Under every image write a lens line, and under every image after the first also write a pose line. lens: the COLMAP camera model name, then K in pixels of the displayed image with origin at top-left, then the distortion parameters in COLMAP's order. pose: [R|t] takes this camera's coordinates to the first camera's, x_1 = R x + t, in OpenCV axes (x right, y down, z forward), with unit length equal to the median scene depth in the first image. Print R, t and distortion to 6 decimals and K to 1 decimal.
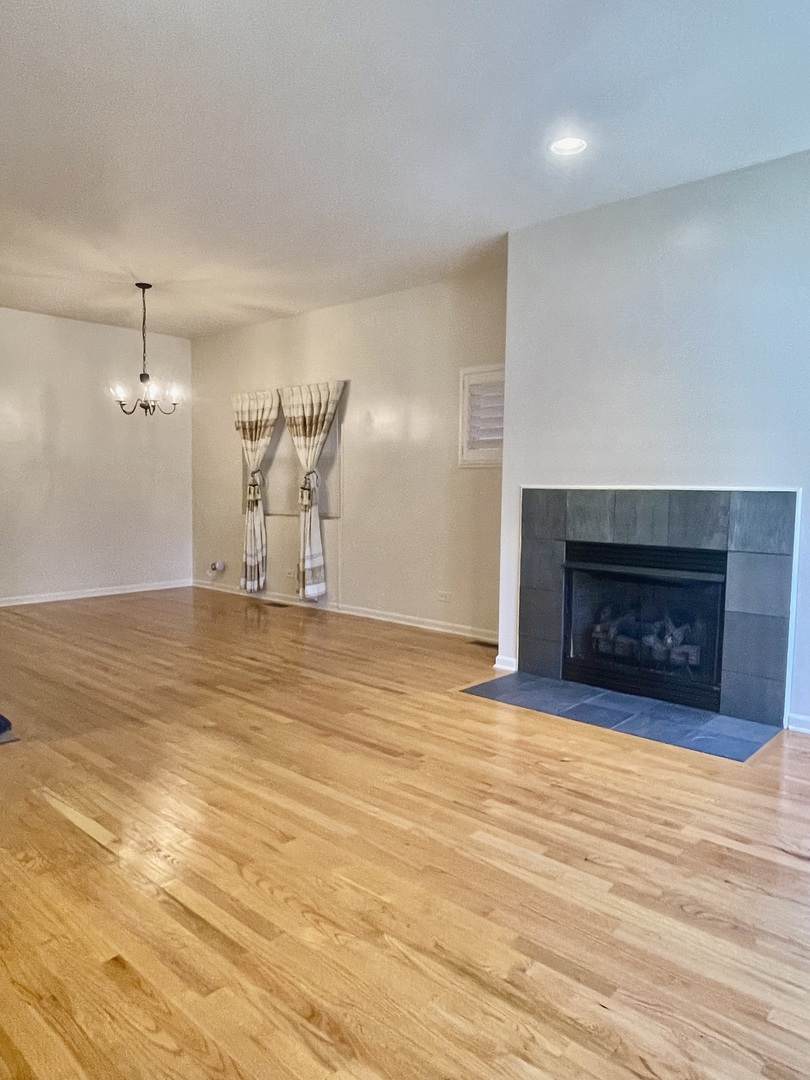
lens RADIAL K [[715.8, 0, 407.2], [0, 715.8, 543.8], [0, 0, 1]] dist [-0.010267, -0.020101]
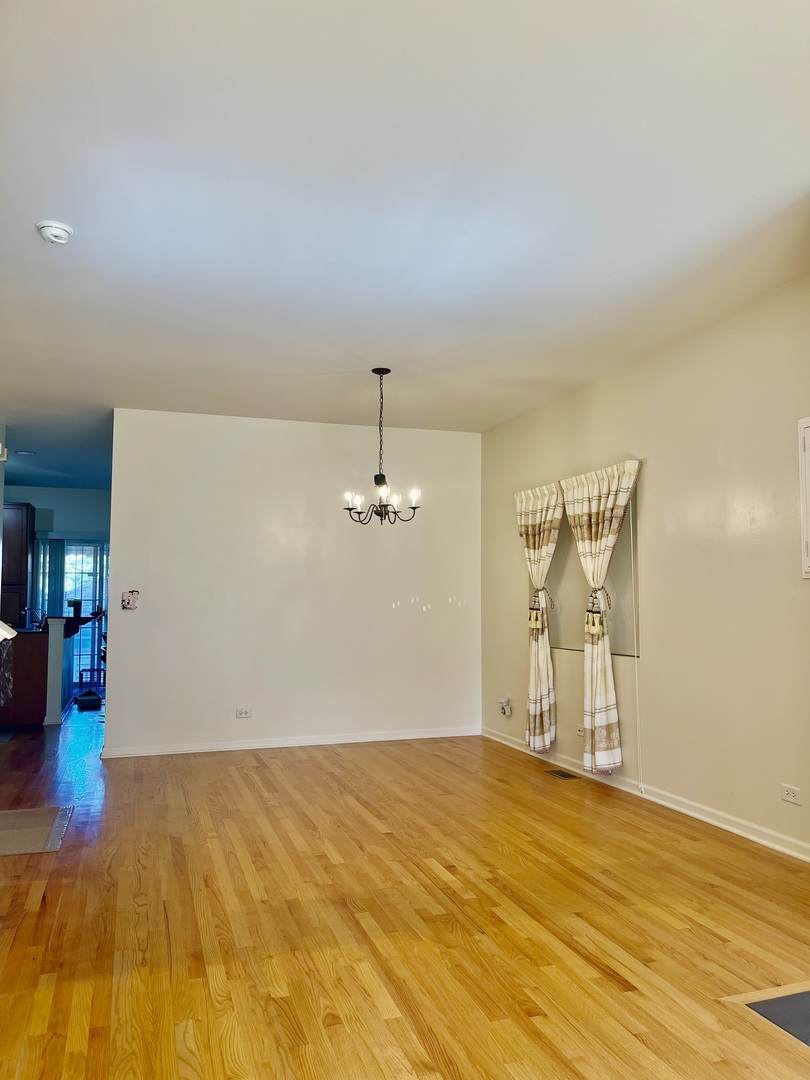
lens RADIAL K [[811.7, 0, 410.7], [0, 811.7, 535.7], [0, 0, 1]] dist [0.020310, -0.037055]
pose [[0.867537, -0.054266, -0.494404, 0.183346], [-0.027084, 0.987401, -0.155902, -0.035006], [0.496635, 0.148641, 0.855137, 0.342543]]
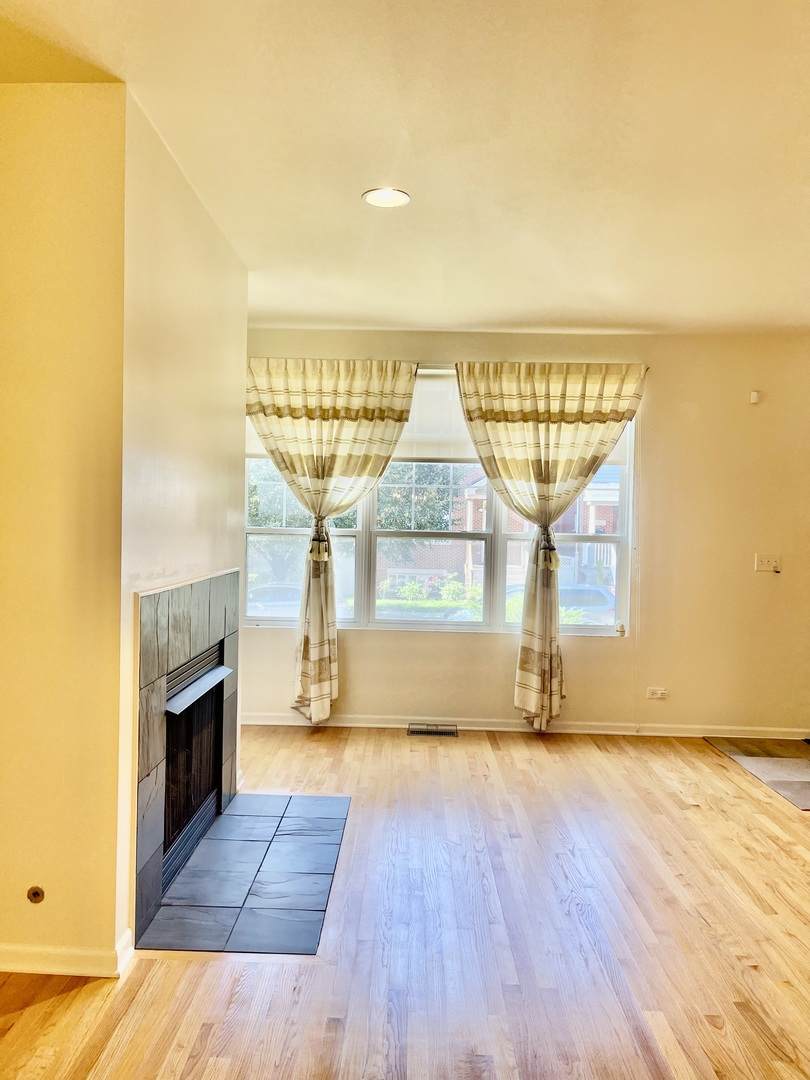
lens RADIAL K [[811.7, 0, 399.0], [0, 811.7, 537.3], [0, 0, 1]] dist [0.020310, -0.037055]
pose [[-0.648928, -0.037532, 0.759924, -0.483747], [0.030685, 0.996679, 0.075428, -0.185046], [-0.760231, 0.072265, -0.645621, 1.436064]]
